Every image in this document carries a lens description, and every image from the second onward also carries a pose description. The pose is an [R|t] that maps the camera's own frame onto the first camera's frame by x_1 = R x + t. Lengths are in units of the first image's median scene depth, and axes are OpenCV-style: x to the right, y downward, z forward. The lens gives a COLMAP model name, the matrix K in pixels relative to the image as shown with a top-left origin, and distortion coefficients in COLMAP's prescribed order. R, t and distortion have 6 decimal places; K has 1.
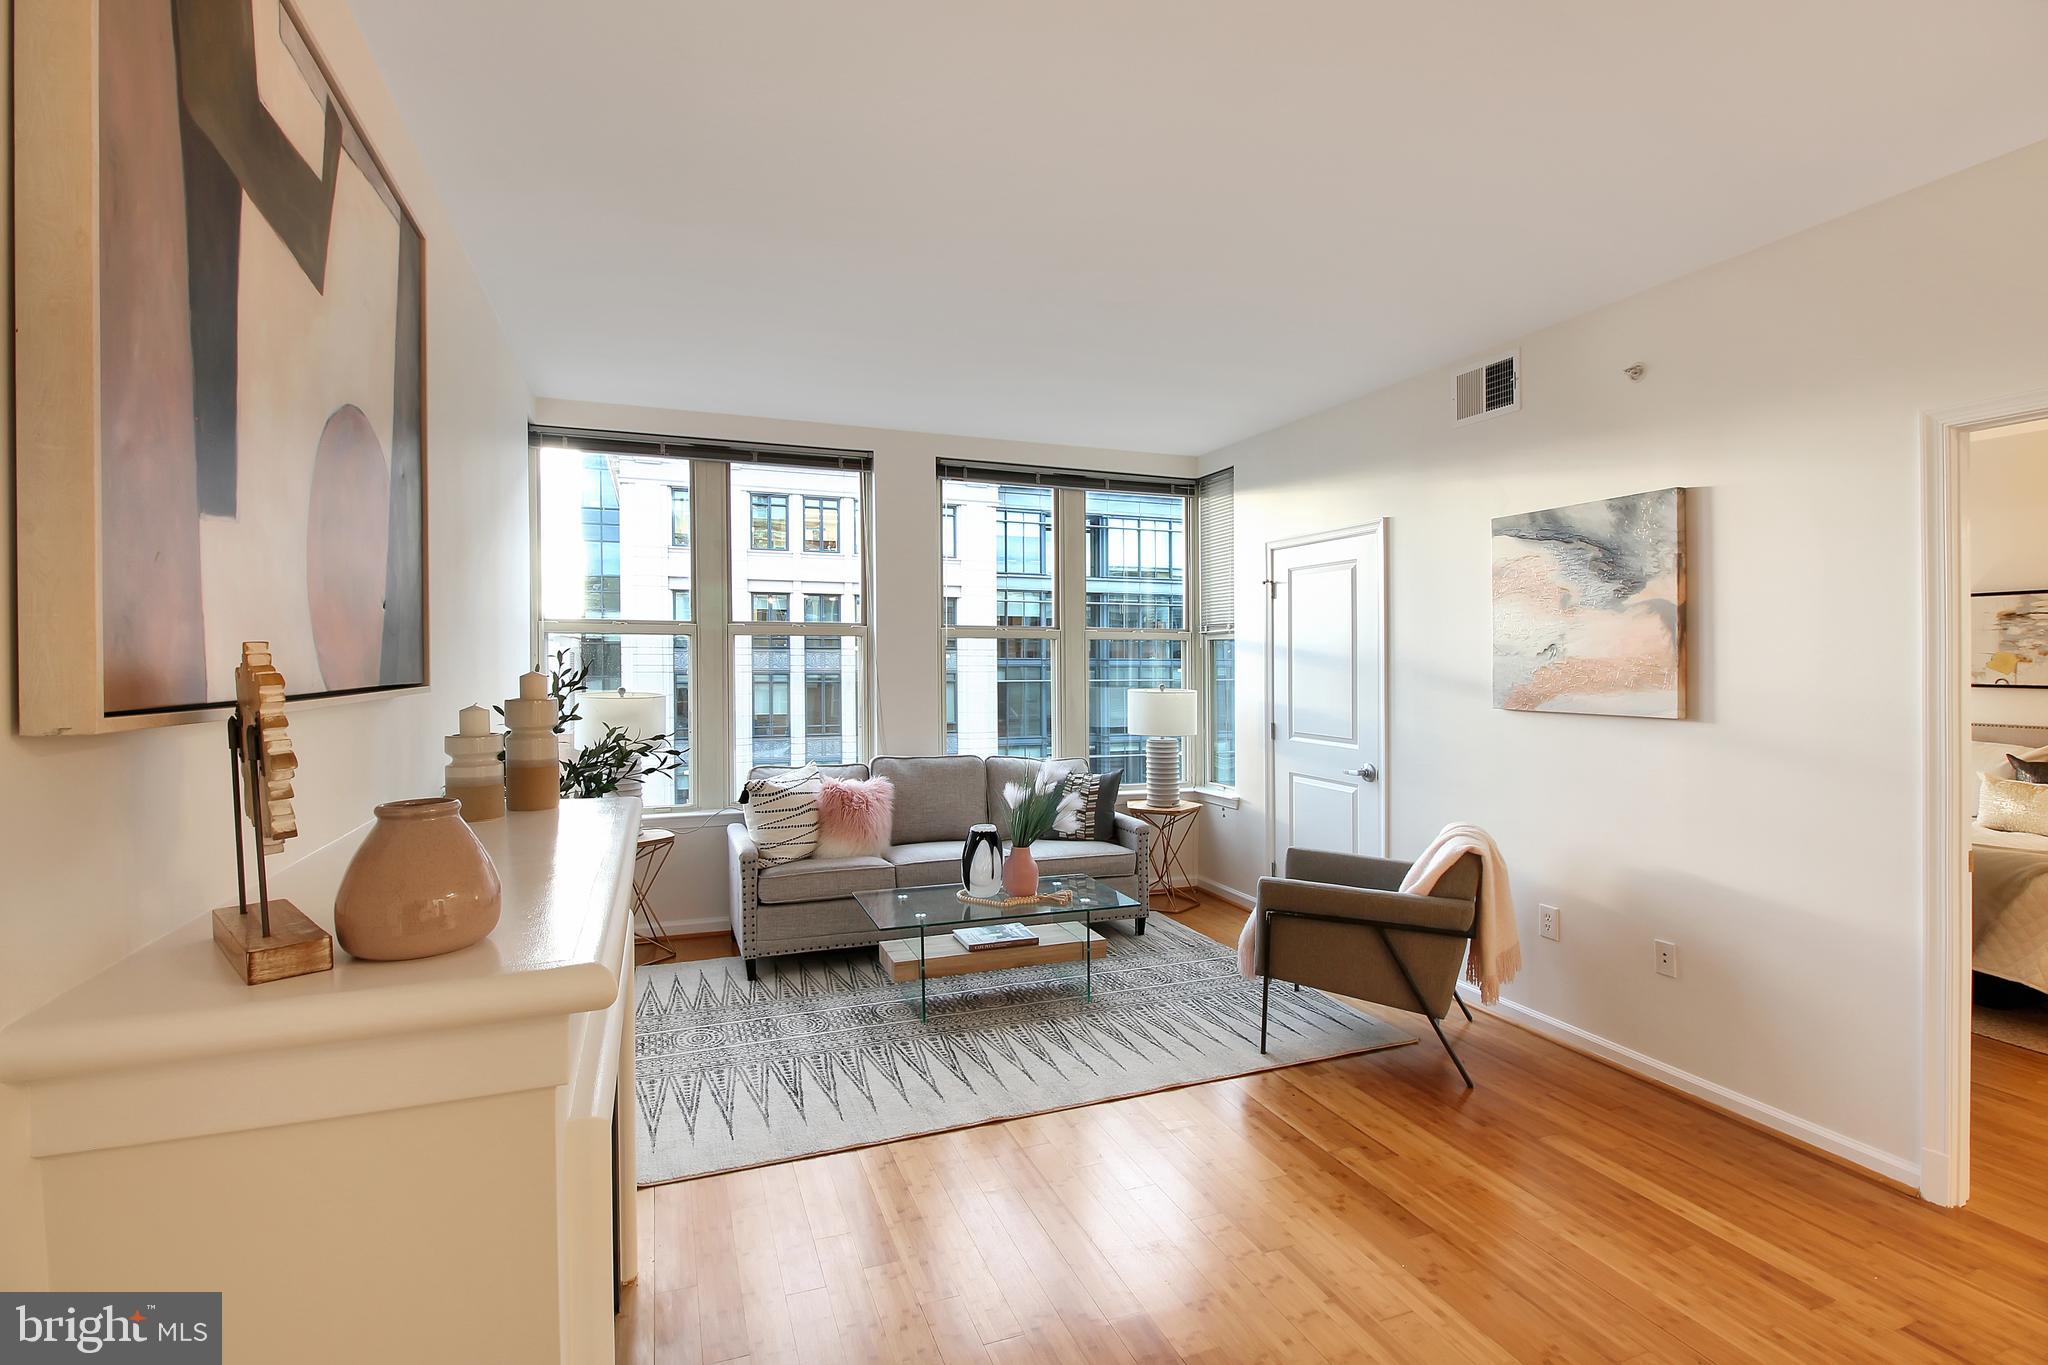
lens RADIAL K [[960.1, 0, 980.3], [0, 960.1, 643.3], [0, 0, 1]] dist [0.000111, -0.016230]
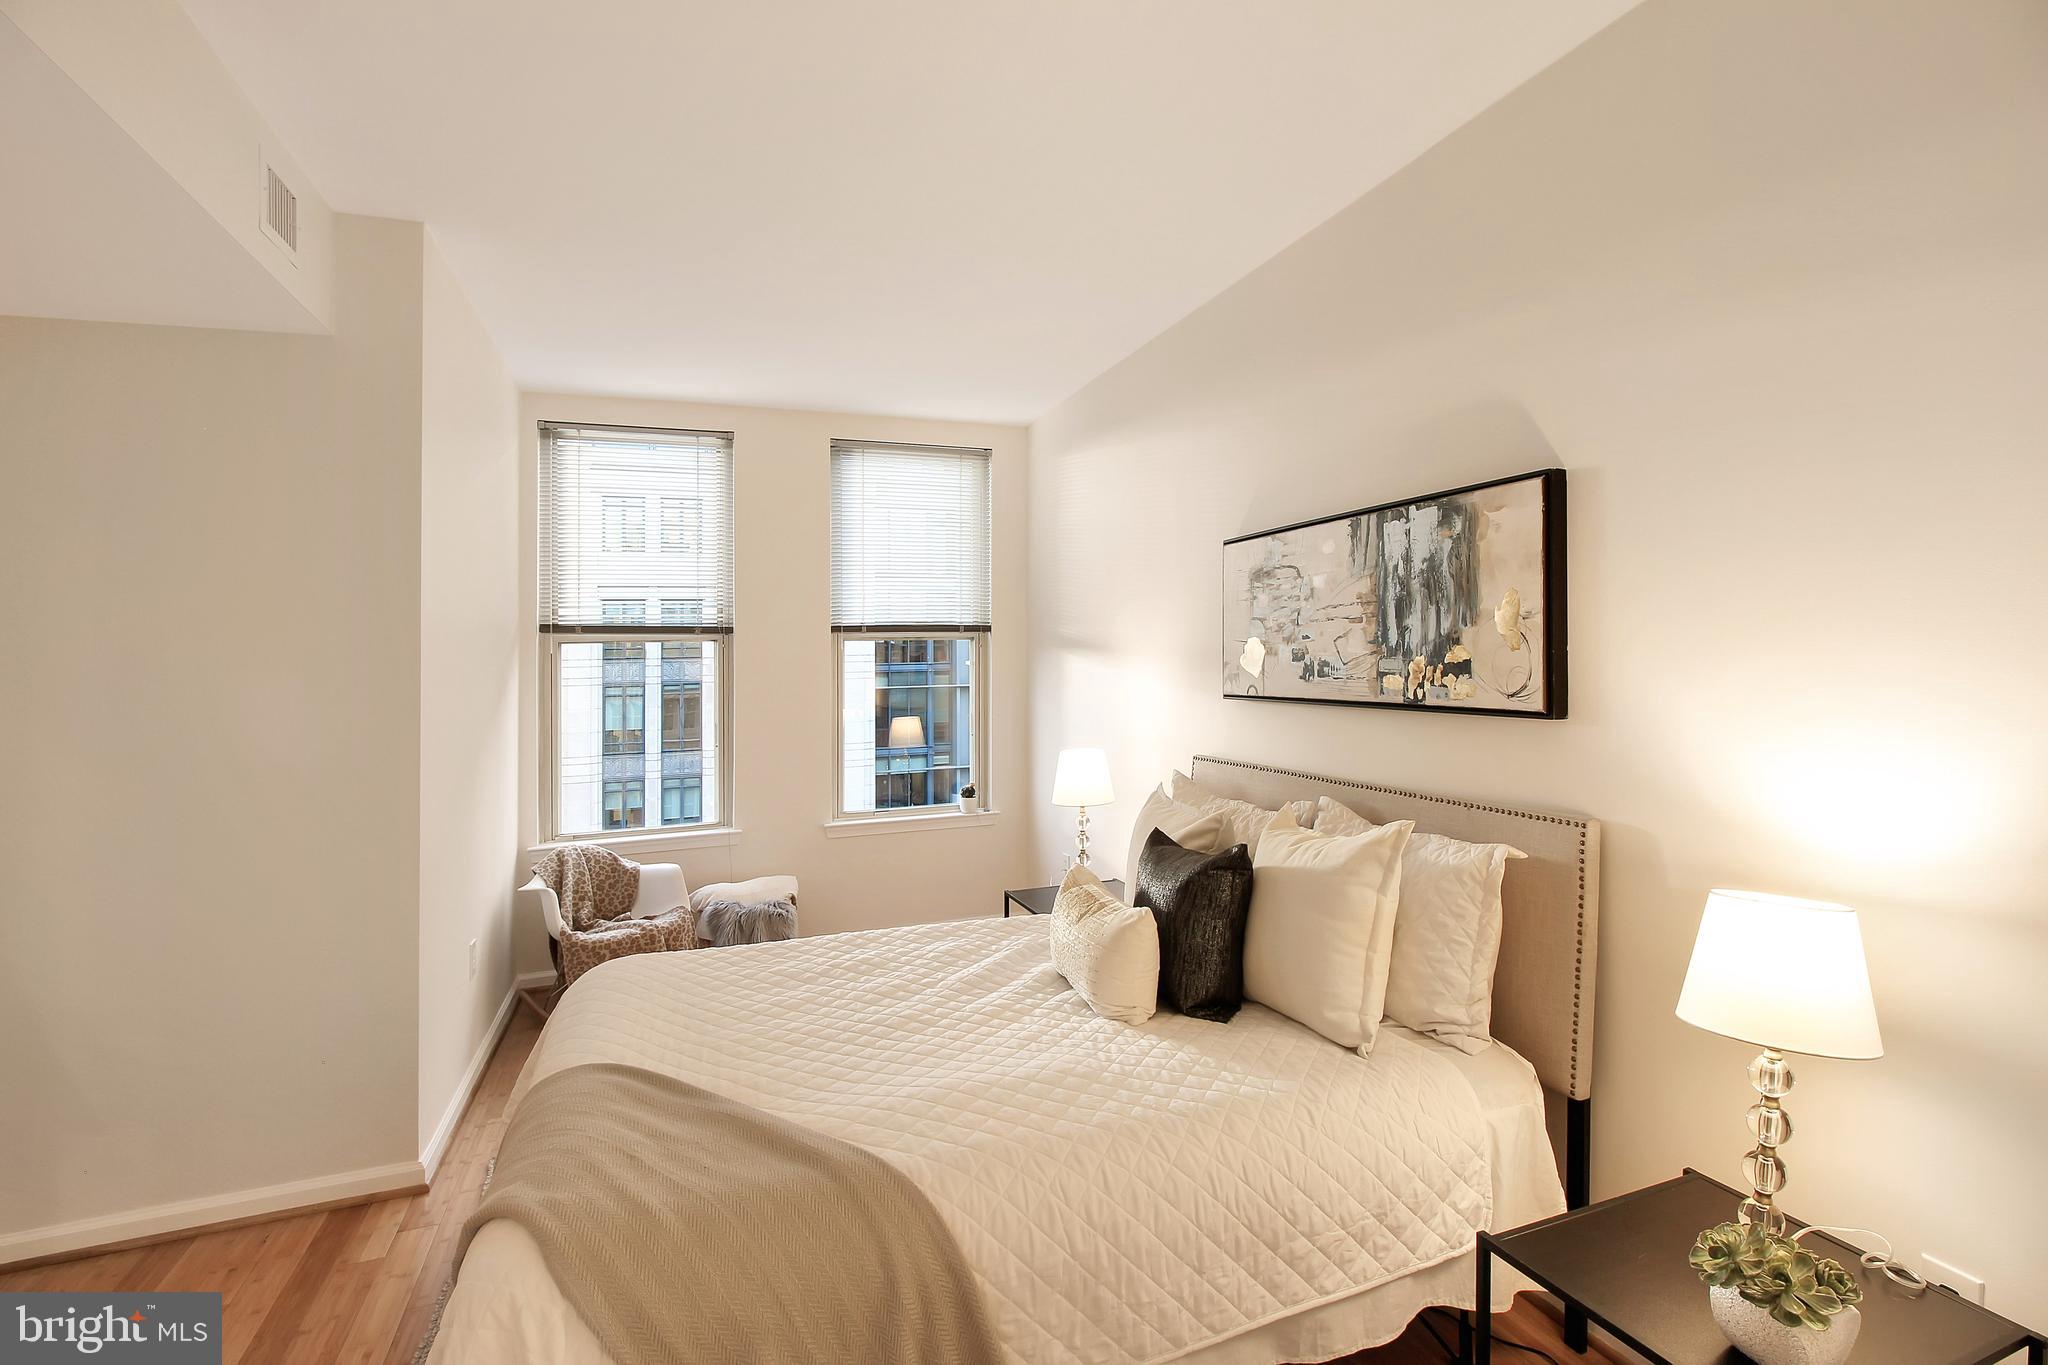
lens RADIAL K [[947.1, 0, 1018.2], [0, 947.1, 650.2], [0, 0, 1]] dist [-0.004237, -0.010780]
pose [[0.999519, -0.022910, 0.020915, 0.934096], [0.022828, 0.999731, 0.004138, 0.010893], [-0.021005, -0.003659, 0.999773, 0.423263]]
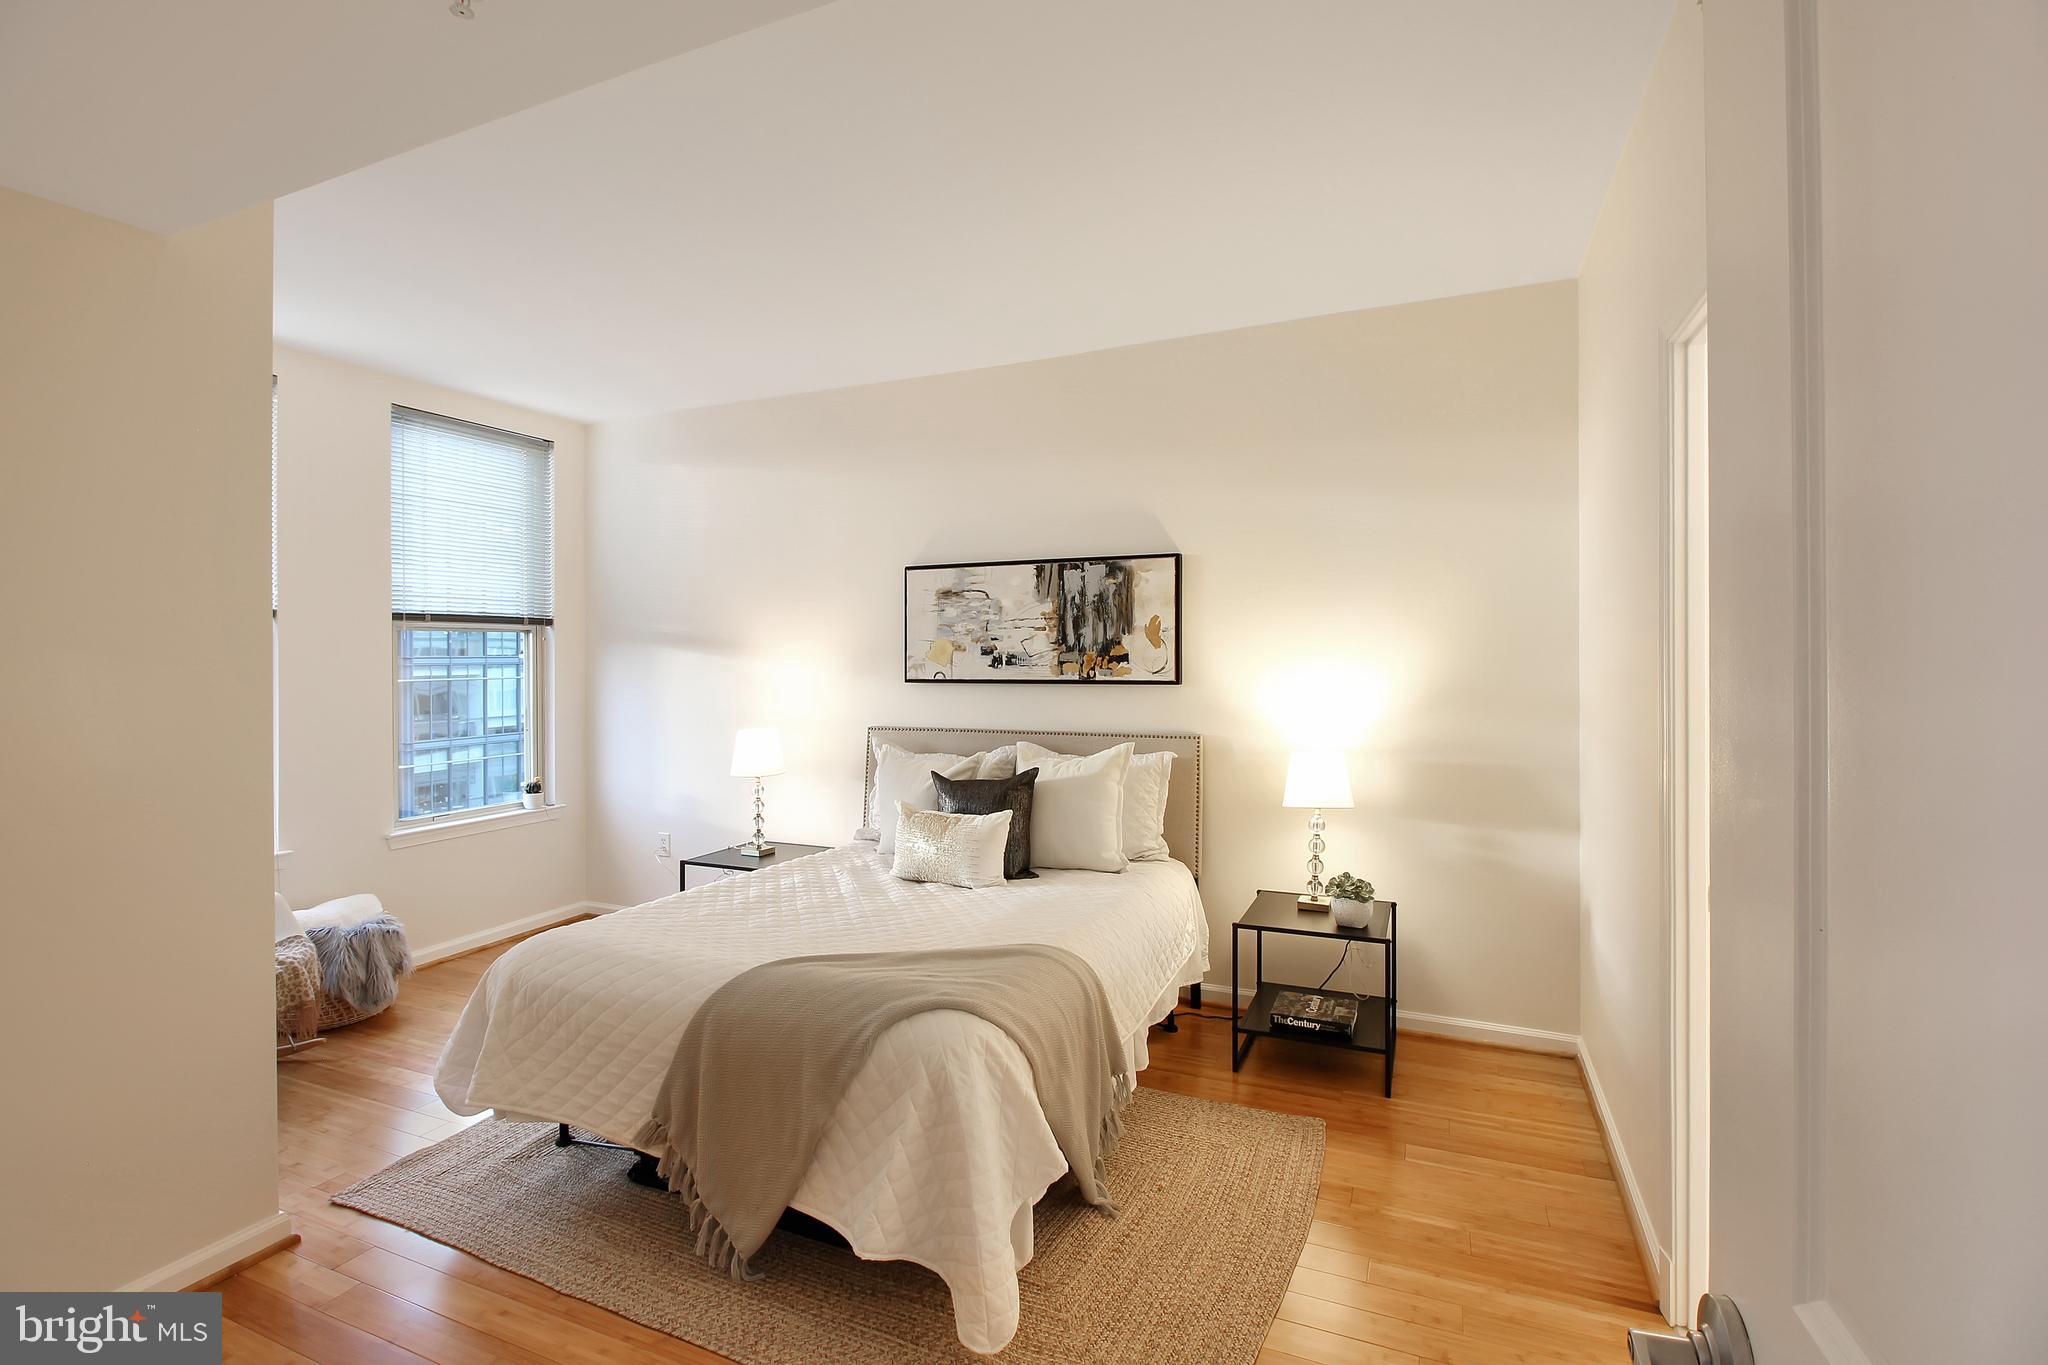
lens RADIAL K [[947.1, 0, 1018.2], [0, 947.1, 650.2], [0, 0, 1]] dist [-0.004237, -0.010780]
pose [[0.695527, -0.014122, 0.718361, 0.547562], [0.003215, 0.999858, 0.016543, 0.005992], [-0.718492, -0.009196, 0.695474, 0.381093]]
